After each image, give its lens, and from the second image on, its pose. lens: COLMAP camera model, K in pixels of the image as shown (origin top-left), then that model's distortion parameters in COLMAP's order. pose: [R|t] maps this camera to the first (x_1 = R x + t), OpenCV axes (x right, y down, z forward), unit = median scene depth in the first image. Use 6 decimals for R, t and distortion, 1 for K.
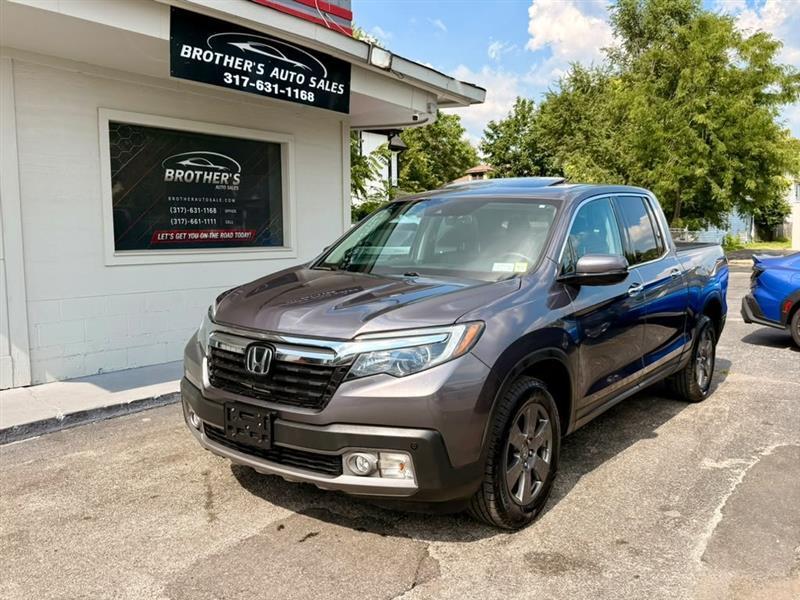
lens RADIAL K [[696.6, 0, 398.2], [0, 696.6, 299.6], [0, 0, 1]] dist [0.119199, -0.264009]
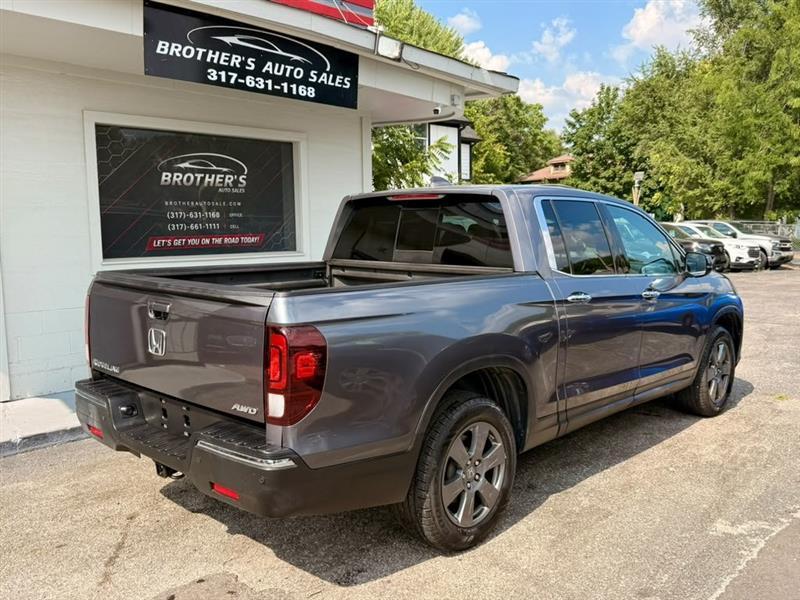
lens RADIAL K [[695.7, 0, 400.5], [0, 695.7, 300.1], [0, 0, 1]] dist [0.095094, -0.188248]
pose [[0.992978, 0.006880, -0.118095, 0.109182], [-0.005465, 0.999909, 0.012303, -0.027318], [0.118169, -0.011571, 0.992926, 0.096327]]
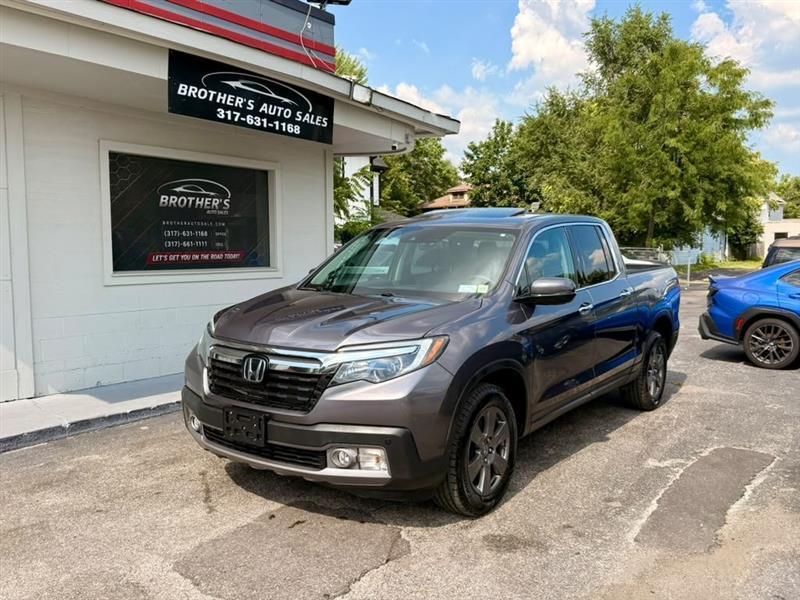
lens RADIAL K [[696.6, 0, 398.2], [0, 696.6, 299.6], [0, 0, 1]] dist [0.119199, -0.264009]
pose [[0.999672, 0.000752, 0.025618, 0.004278], [-0.000110, 0.999686, -0.025042, 0.000051], [-0.025628, 0.025031, 0.999358, -0.080262]]
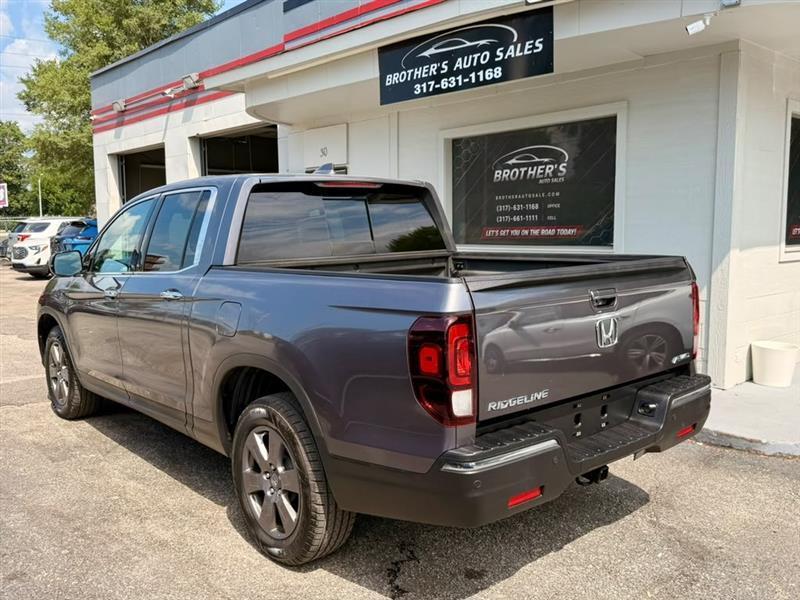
lens RADIAL K [[694.8, 0, 402.8], [0, 694.8, 302.1], [0, 0, 1]] dist [0.100182, -0.198590]
pose [[-0.164322, 0.111785, -0.980052, 0.803922], [-0.086972, 0.988046, 0.127279, -0.115564], [0.982565, 0.106152, -0.152636, 1.097452]]
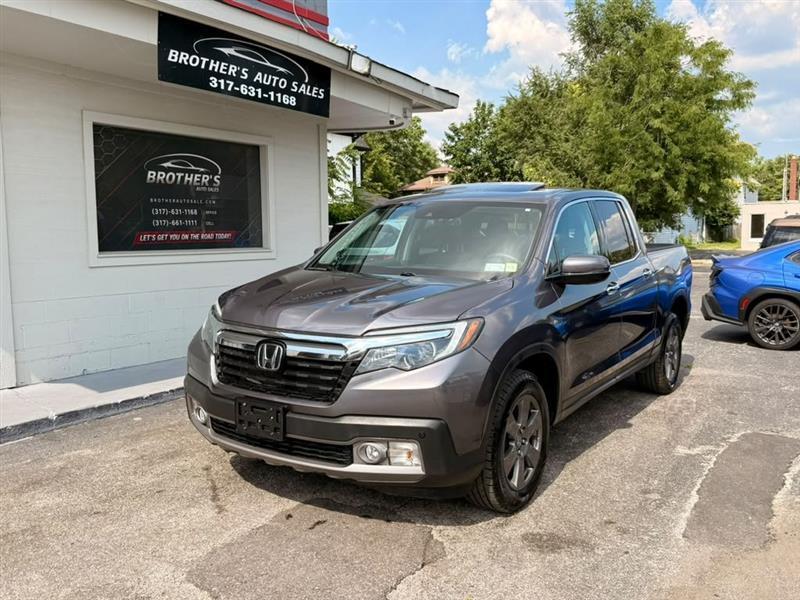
lens RADIAL K [[697.1, 0, 401.5], [0, 697.1, 296.8], [0, 0, 1]] dist [0.120149, -0.272357]
pose [[0.998094, -0.005168, 0.061503, -0.032497], [0.005480, 0.999973, -0.004898, 0.001660], [-0.061476, 0.005225, 0.998095, -0.028884]]
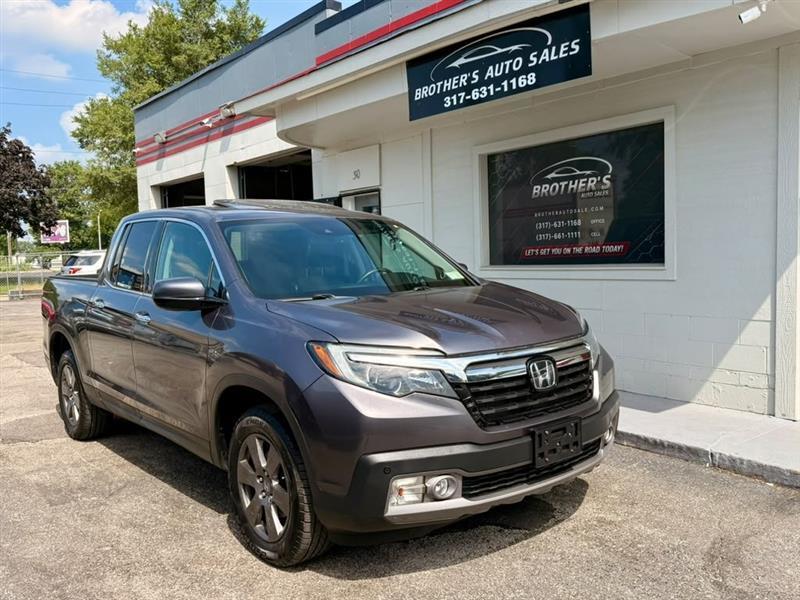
lens RADIAL K [[694.7, 0, 407.2], [0, 694.7, 304.3], [0, 0, 1]] dist [0.087611, -0.154447]
pose [[-0.226080, 0.080715, -0.970759, 0.735239], [-0.063682, 0.993205, 0.097412, -0.107654], [0.972025, 0.083843, -0.219404, 1.110378]]
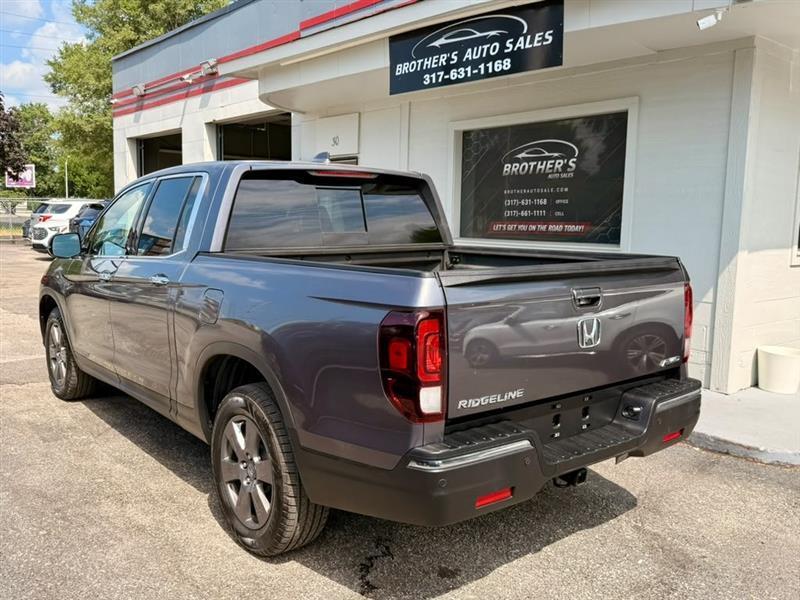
lens RADIAL K [[695.7, 0, 400.5], [0, 695.7, 300.1], [0, 0, 1]] dist [0.095094, -0.188248]
pose [[-0.197624, 0.114945, -0.973516, 0.792994], [-0.114428, 0.983607, 0.139365, -0.117993], [0.973576, 0.138939, -0.181231, 1.119968]]
